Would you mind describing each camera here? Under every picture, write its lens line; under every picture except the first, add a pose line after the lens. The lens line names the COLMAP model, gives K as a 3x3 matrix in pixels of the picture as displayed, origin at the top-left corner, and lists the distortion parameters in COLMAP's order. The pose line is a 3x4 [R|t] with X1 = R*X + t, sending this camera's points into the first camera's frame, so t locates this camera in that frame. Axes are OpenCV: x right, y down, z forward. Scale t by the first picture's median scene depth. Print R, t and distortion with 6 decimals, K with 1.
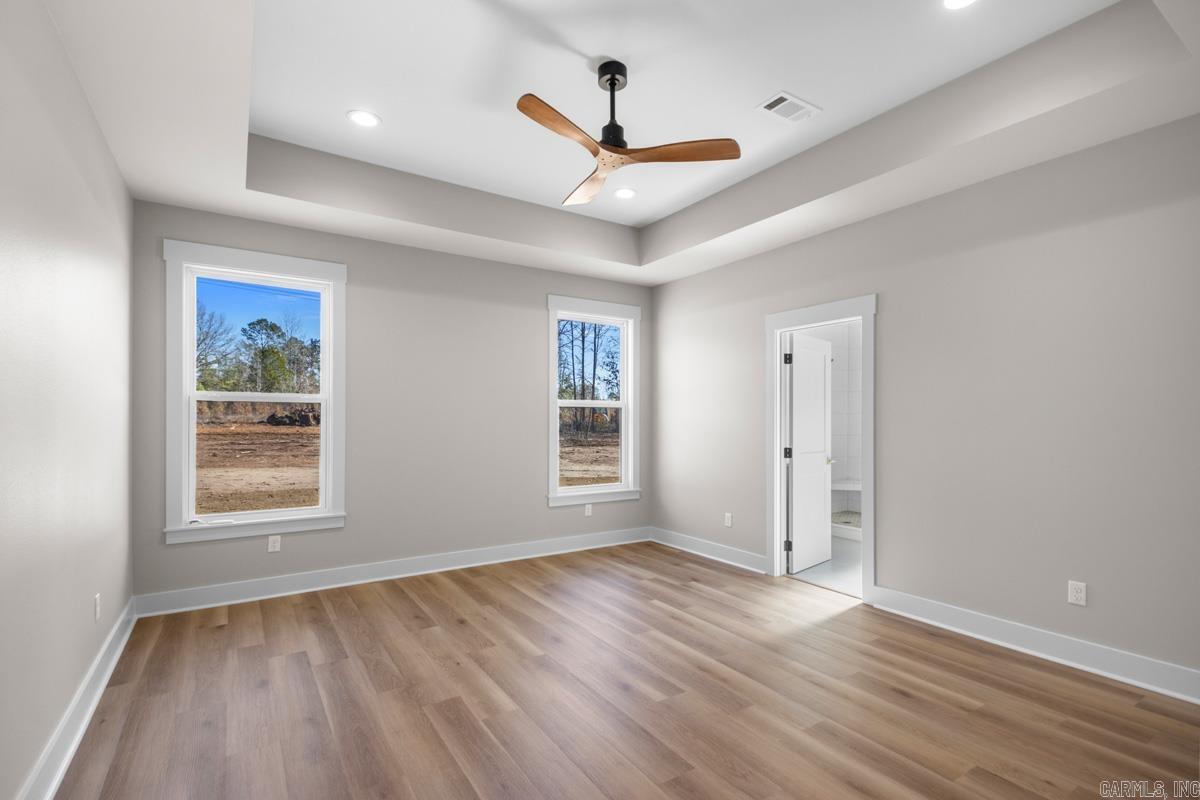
lens RADIAL K [[559.7, 0, 611.0], [0, 559.7, 406.7], [0, 0, 1]] dist [0.001783, -0.000412]
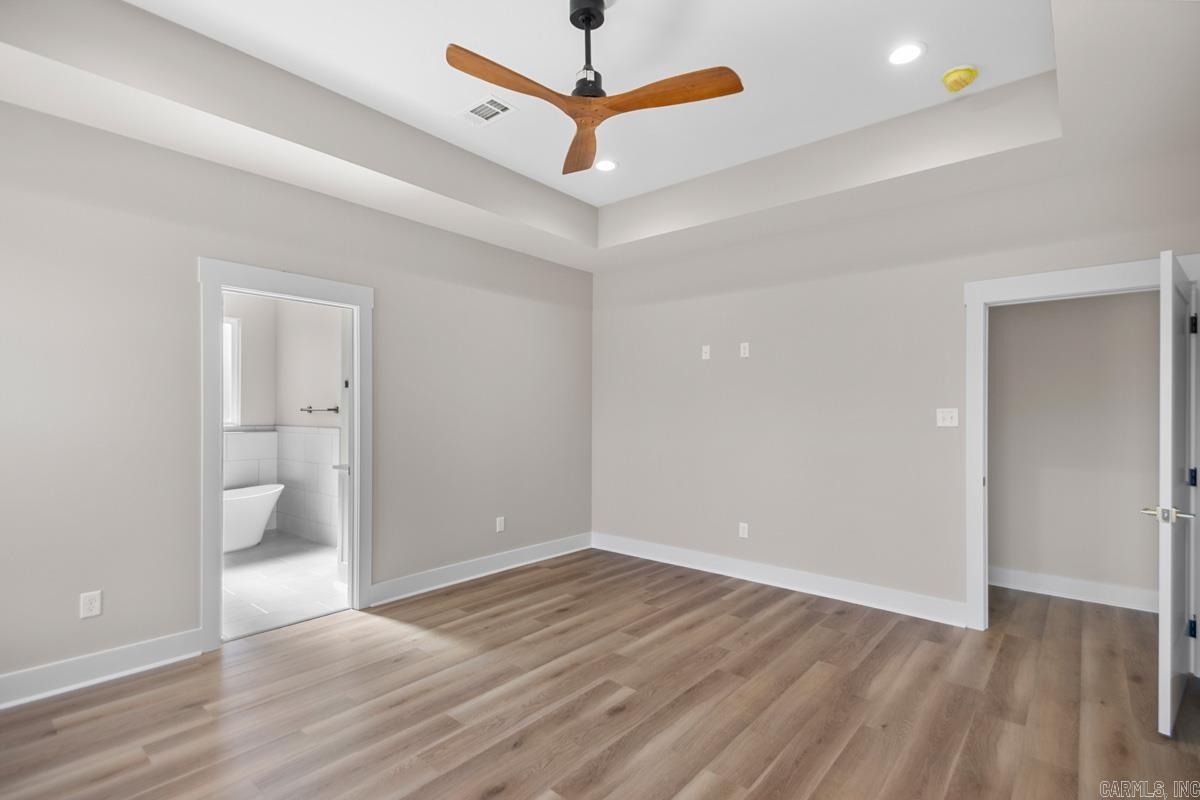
lens RADIAL K [[559.7, 0, 611.0], [0, 559.7, 406.7], [0, 0, 1]] dist [0.001783, -0.000412]
pose [[-0.276237, -0.003033, 0.961085, -0.785420], [-0.022154, 0.999749, -0.003213, -0.000686], [-0.960834, -0.022179, -0.276235, 1.161346]]
